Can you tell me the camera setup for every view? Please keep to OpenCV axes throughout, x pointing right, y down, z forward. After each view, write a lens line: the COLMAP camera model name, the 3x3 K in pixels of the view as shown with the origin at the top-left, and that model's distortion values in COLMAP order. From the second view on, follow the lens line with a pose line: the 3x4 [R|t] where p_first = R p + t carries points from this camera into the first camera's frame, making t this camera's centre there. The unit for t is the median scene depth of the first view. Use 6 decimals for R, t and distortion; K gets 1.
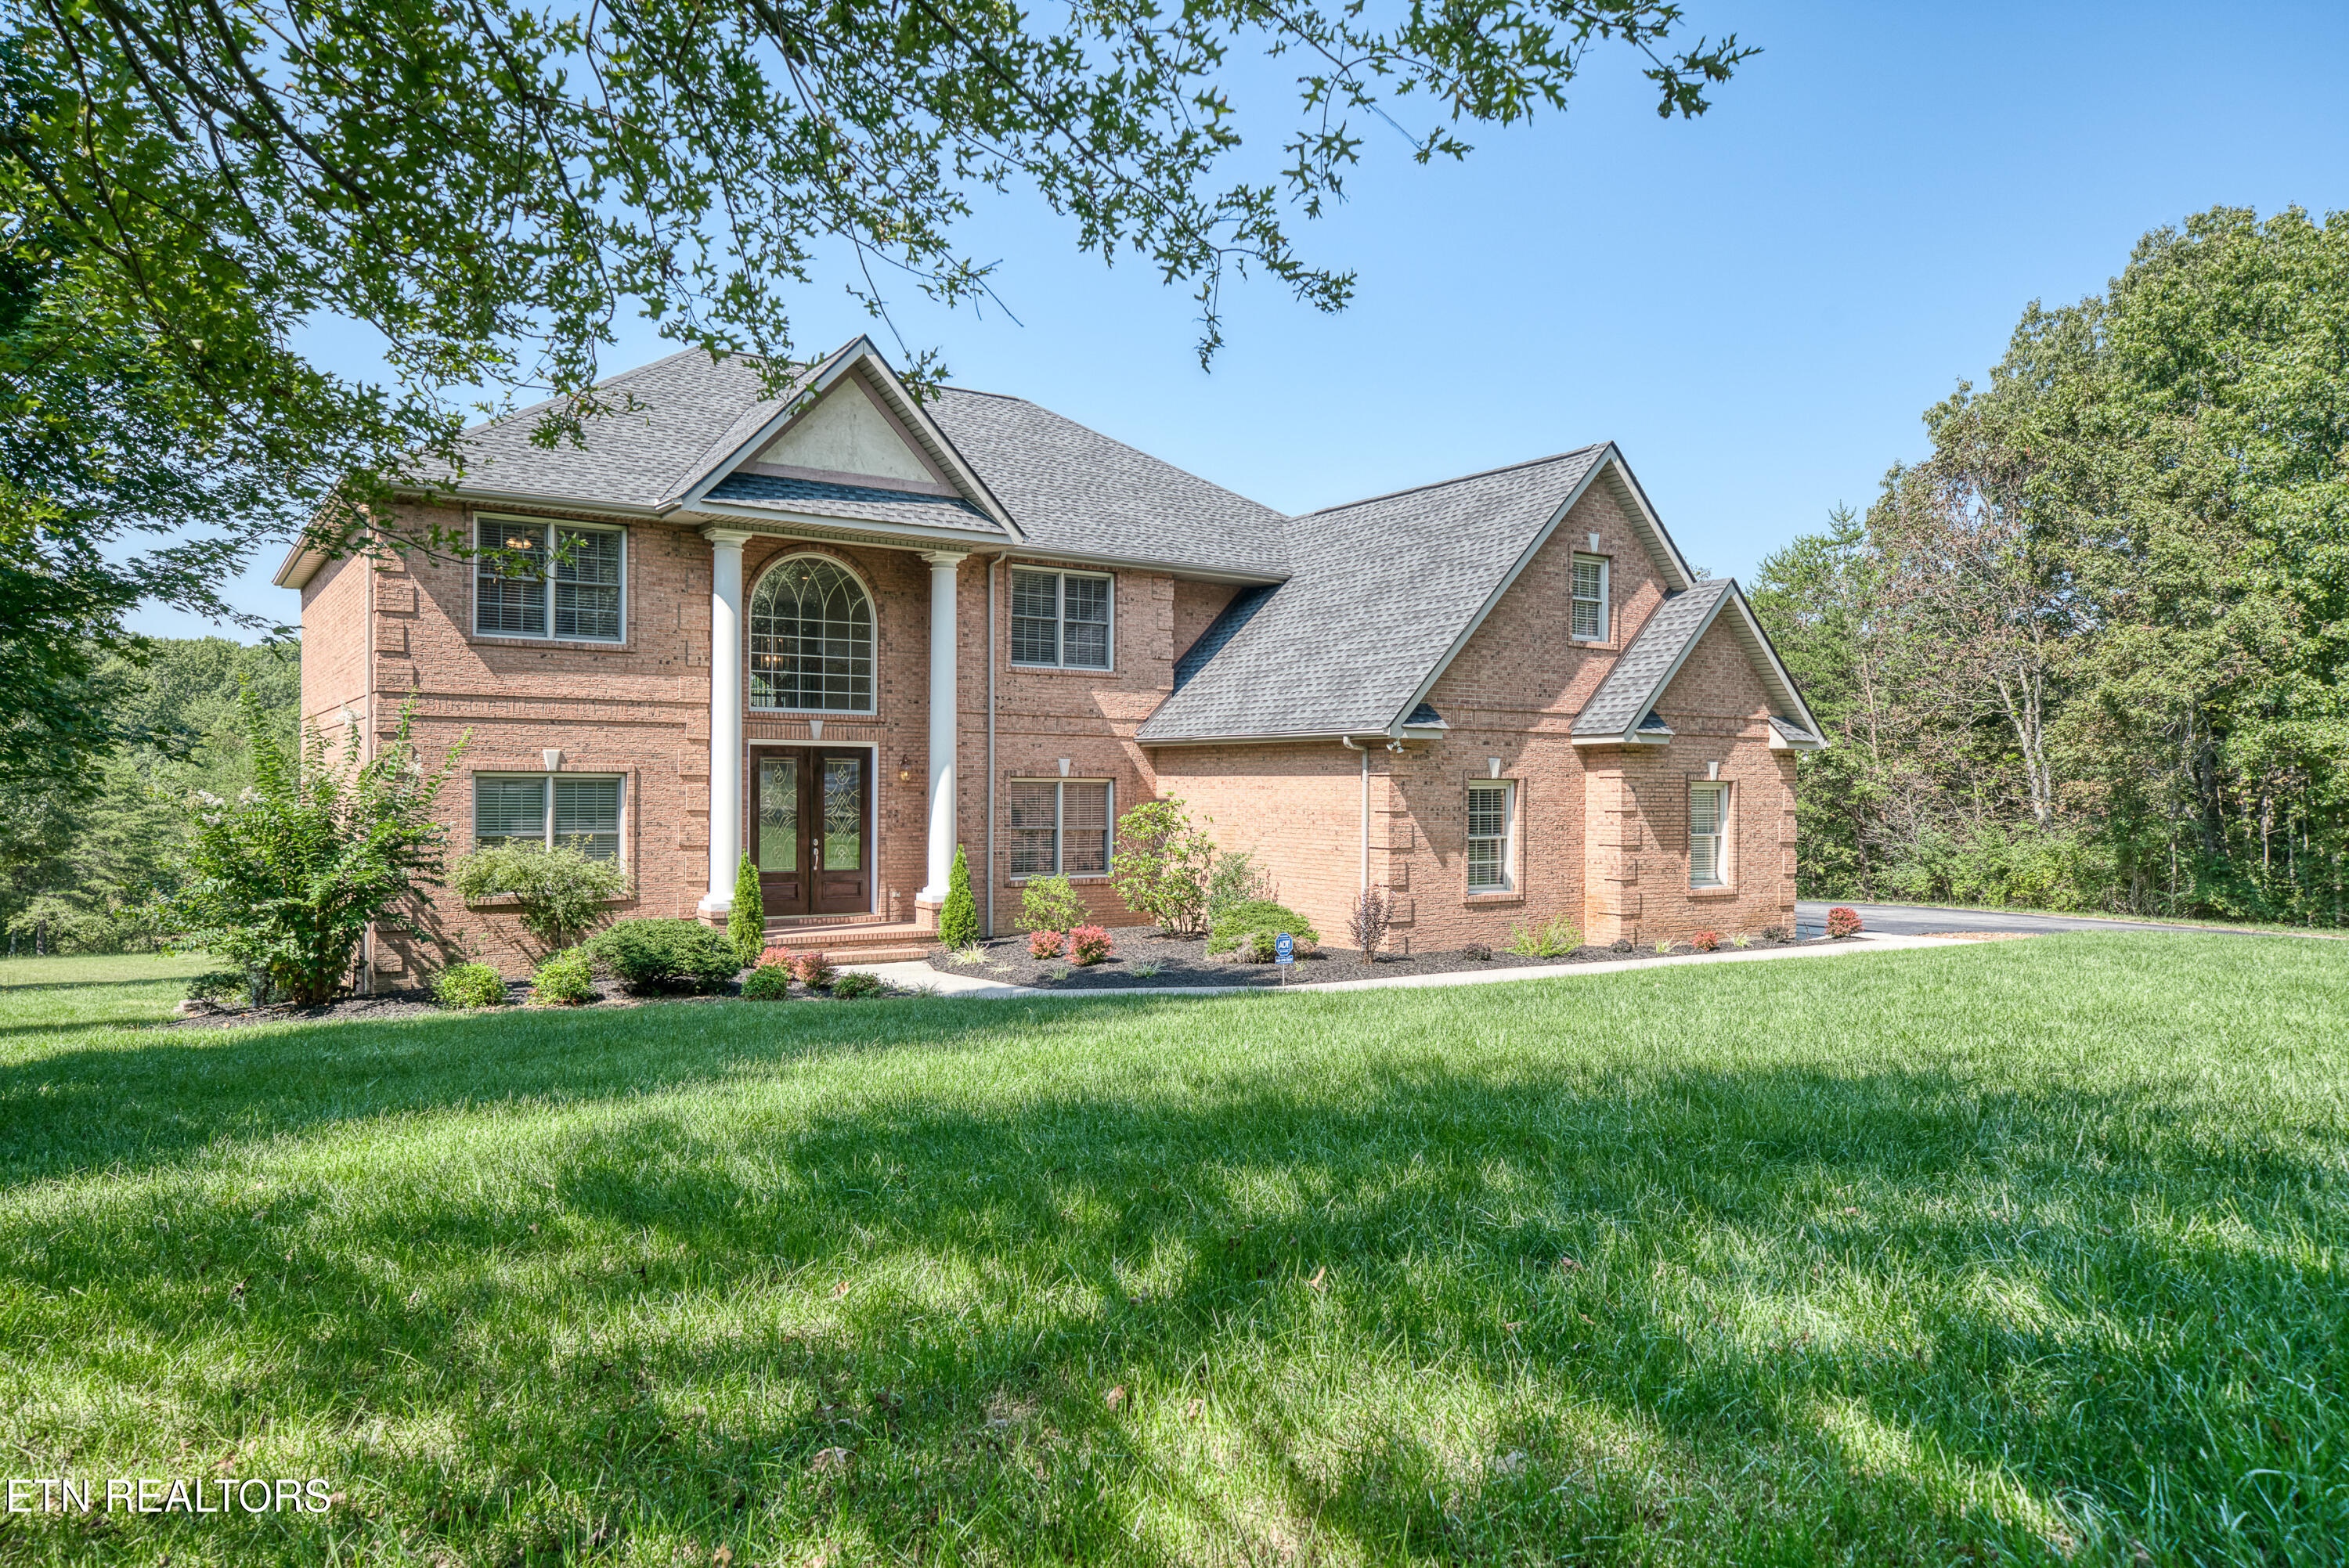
lens RADIAL K [[1553.5, 0, 1174.5], [0, 1553.5, 784.0], [0, 0, 1]] dist [0.007320, 0.035888]
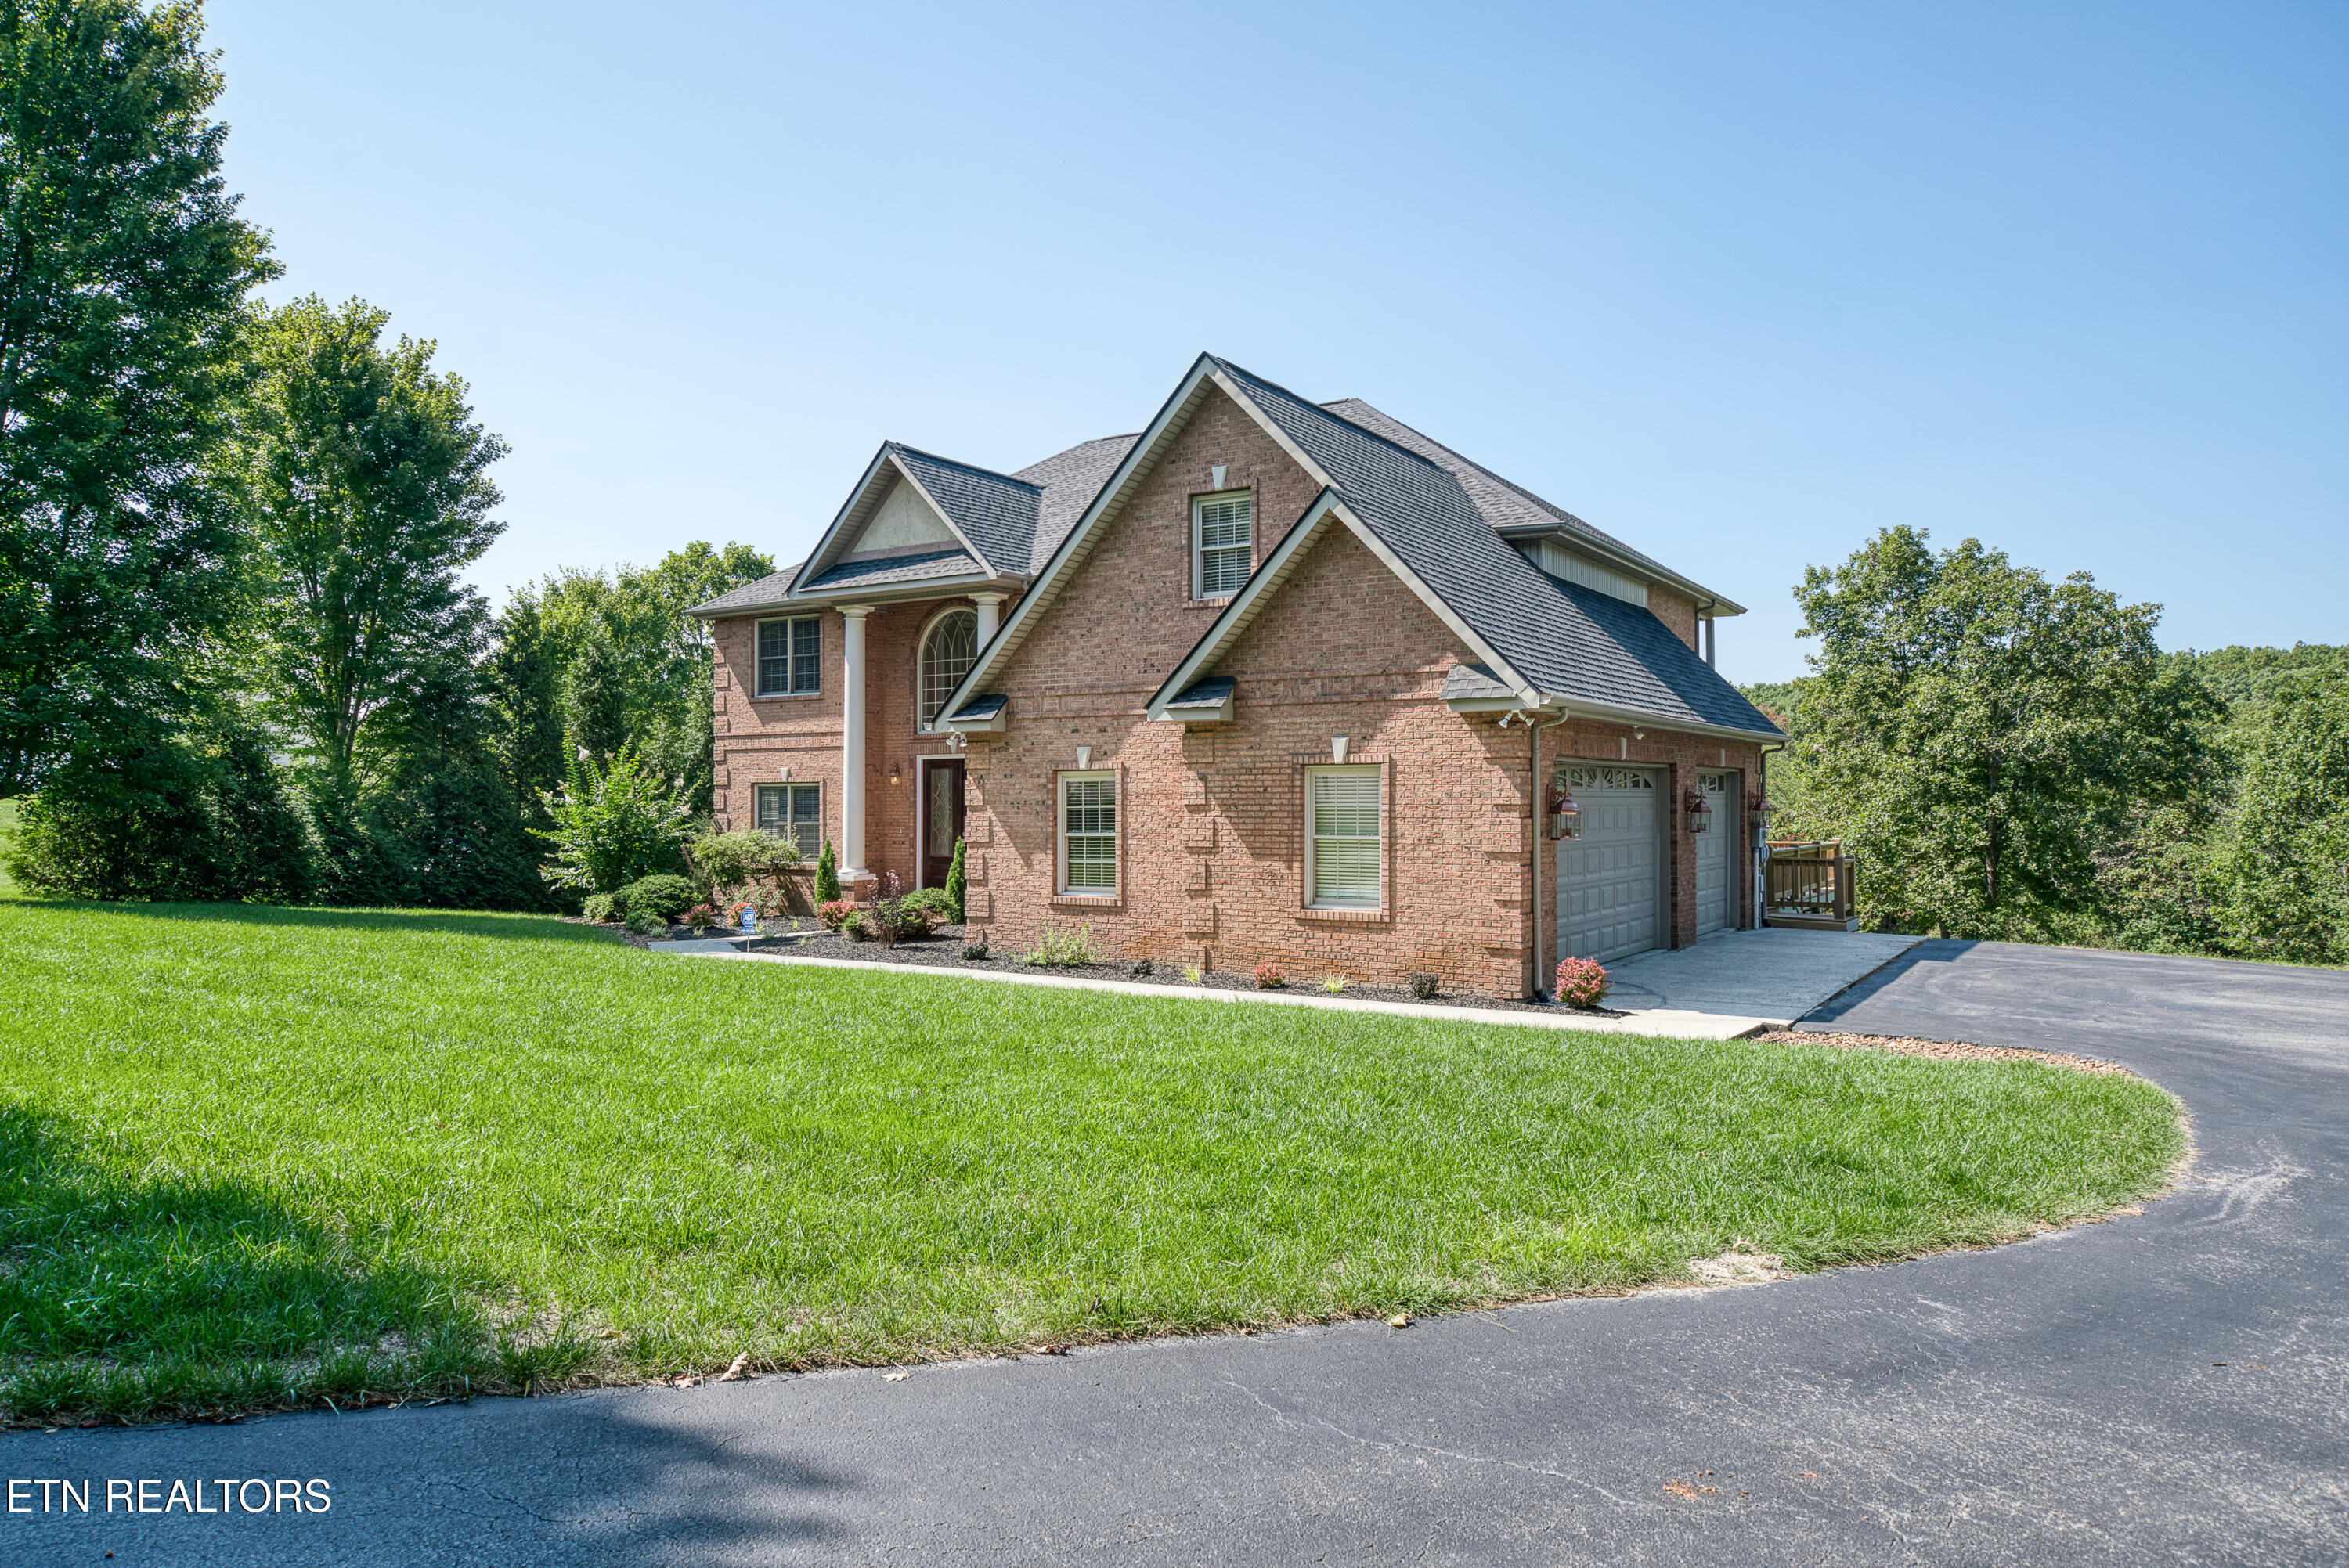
lens RADIAL K [[1553.5, 0, 1174.5], [0, 1553.5, 784.0], [0, 0, 1]] dist [0.007320, 0.035888]
pose [[0.405221, -0.019264, -0.914016, 1.018536], [0.007363, 0.999814, -0.017807, 0.020884], [0.914189, 0.000486, 0.405287, 0.656302]]
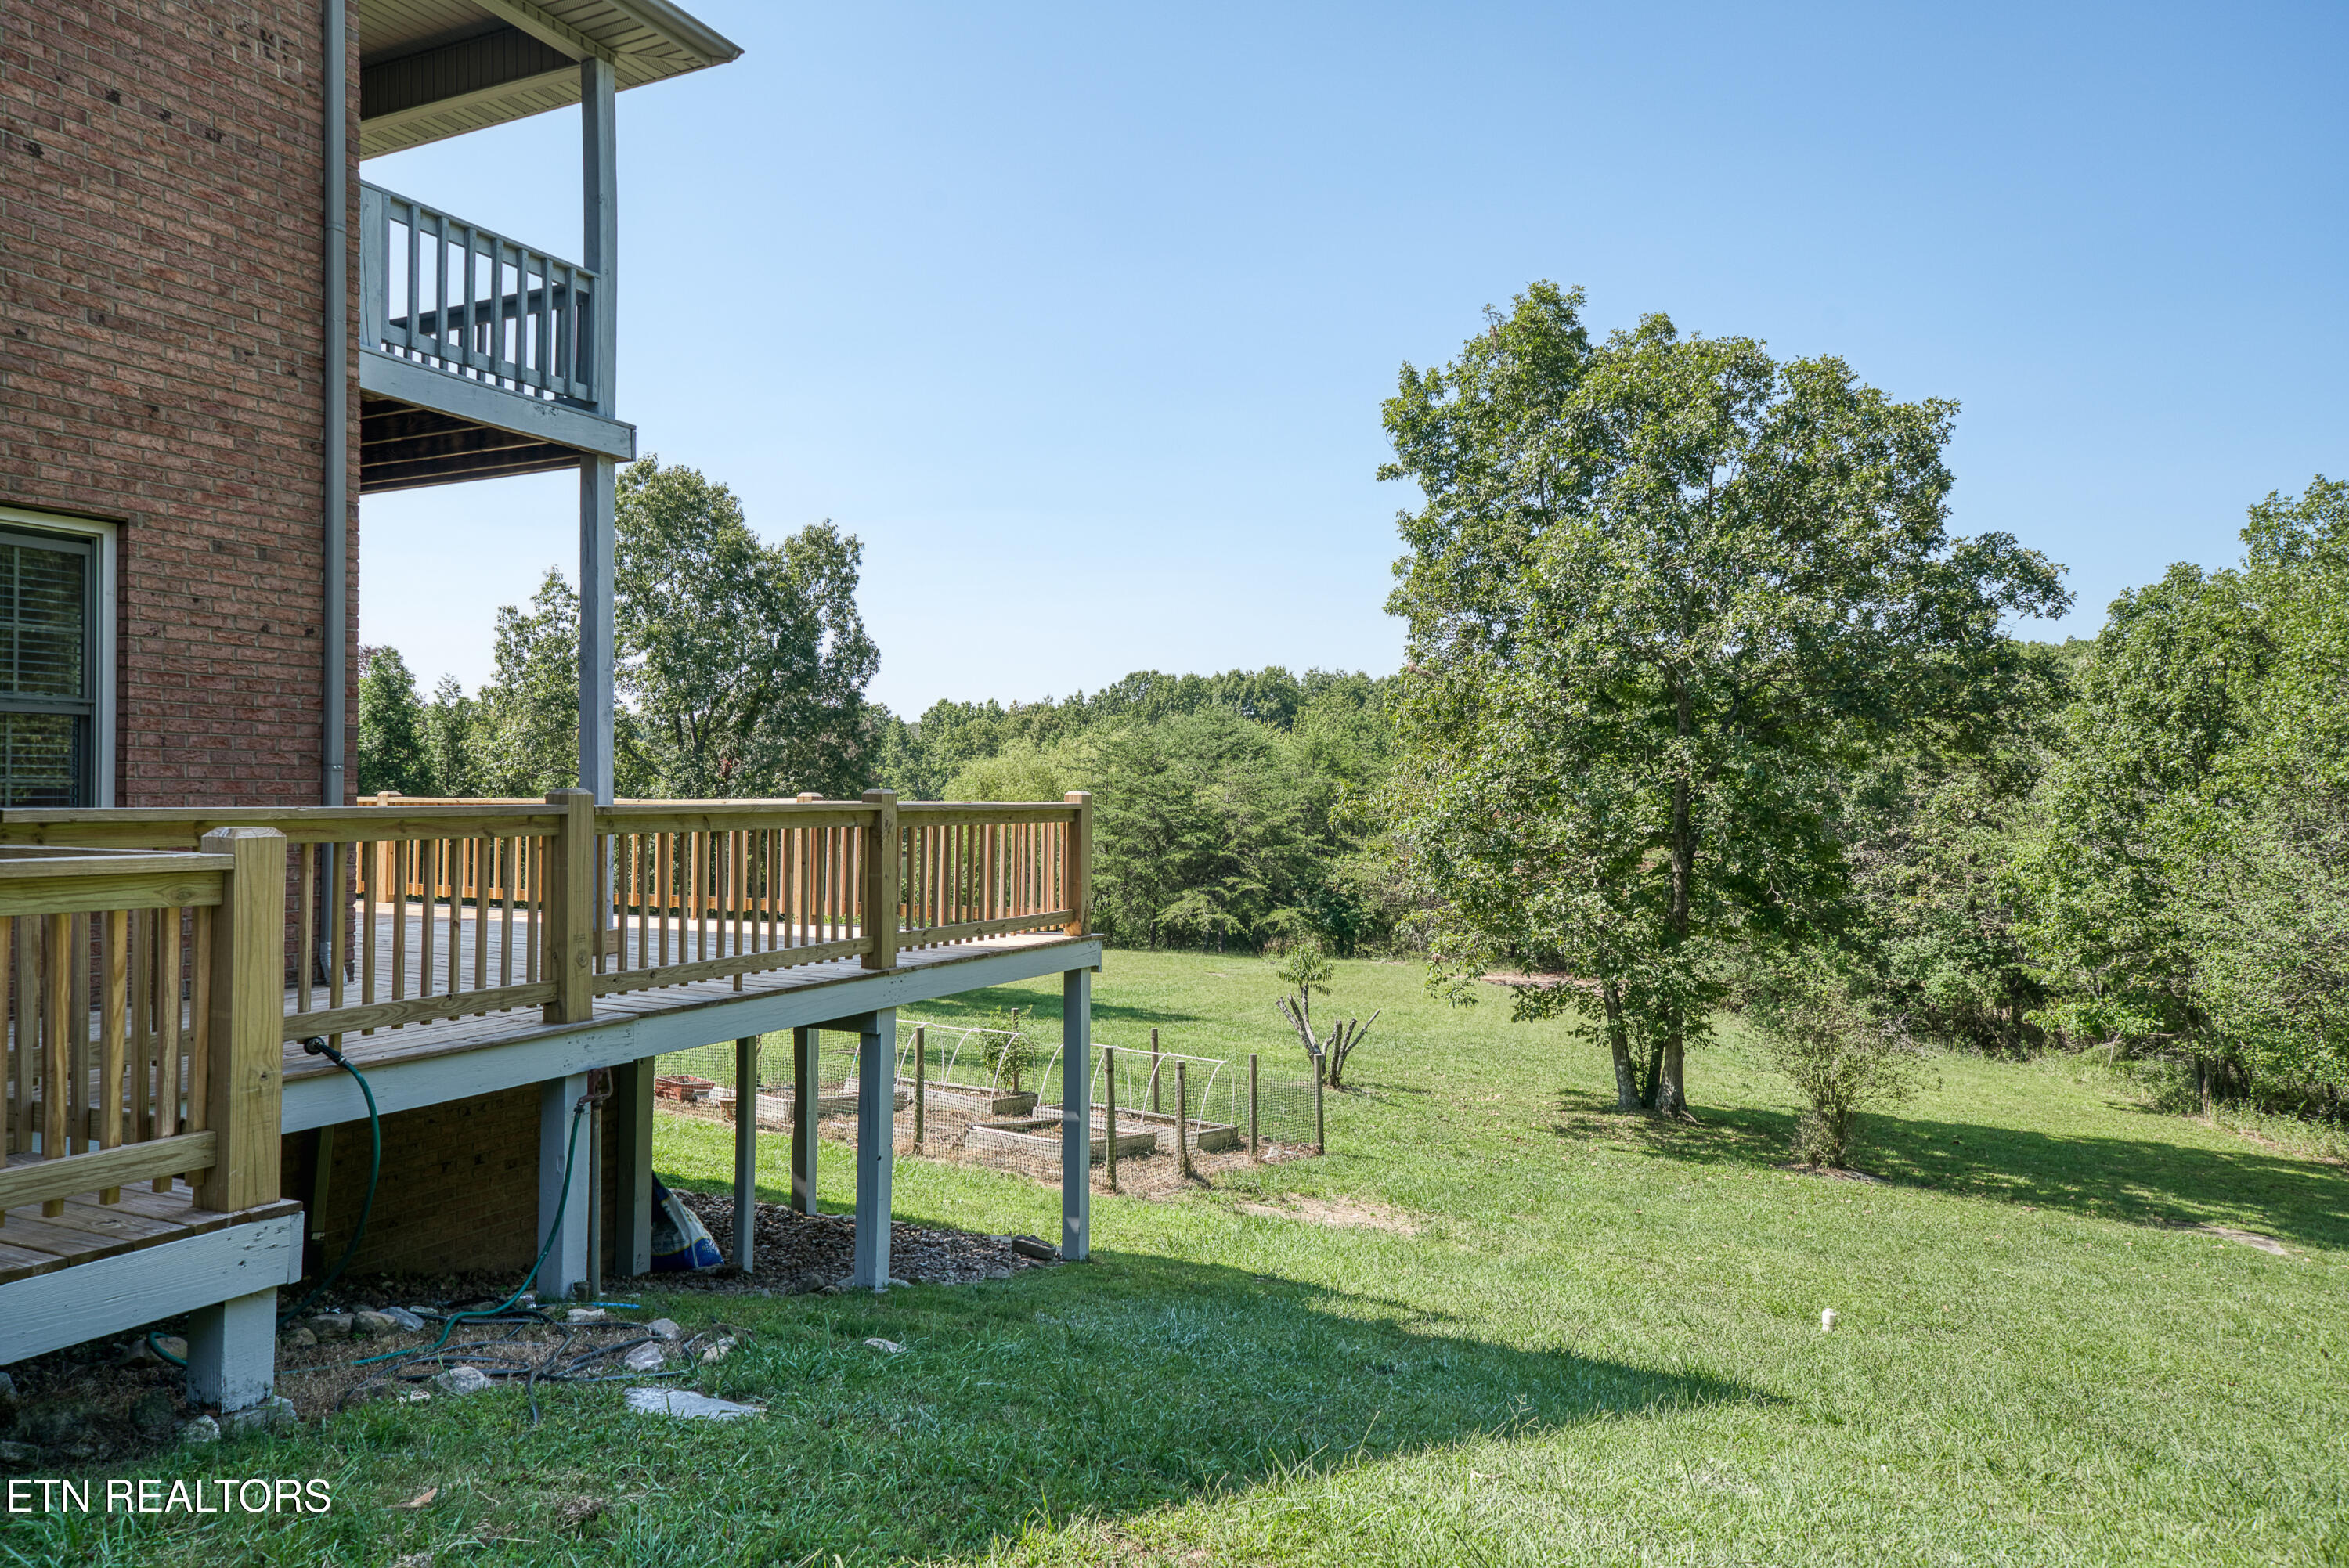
lens RADIAL K [[1553.5, 0, 1174.5], [0, 1553.5, 784.0], [0, 0, 1]] dist [0.007320, 0.035888]
pose [[0.499335, -0.012233, -0.866323, 0.840590], [0.002519, 0.999917, -0.012668, 0.030090], [0.866405, 0.004143, 0.499324, 0.917289]]
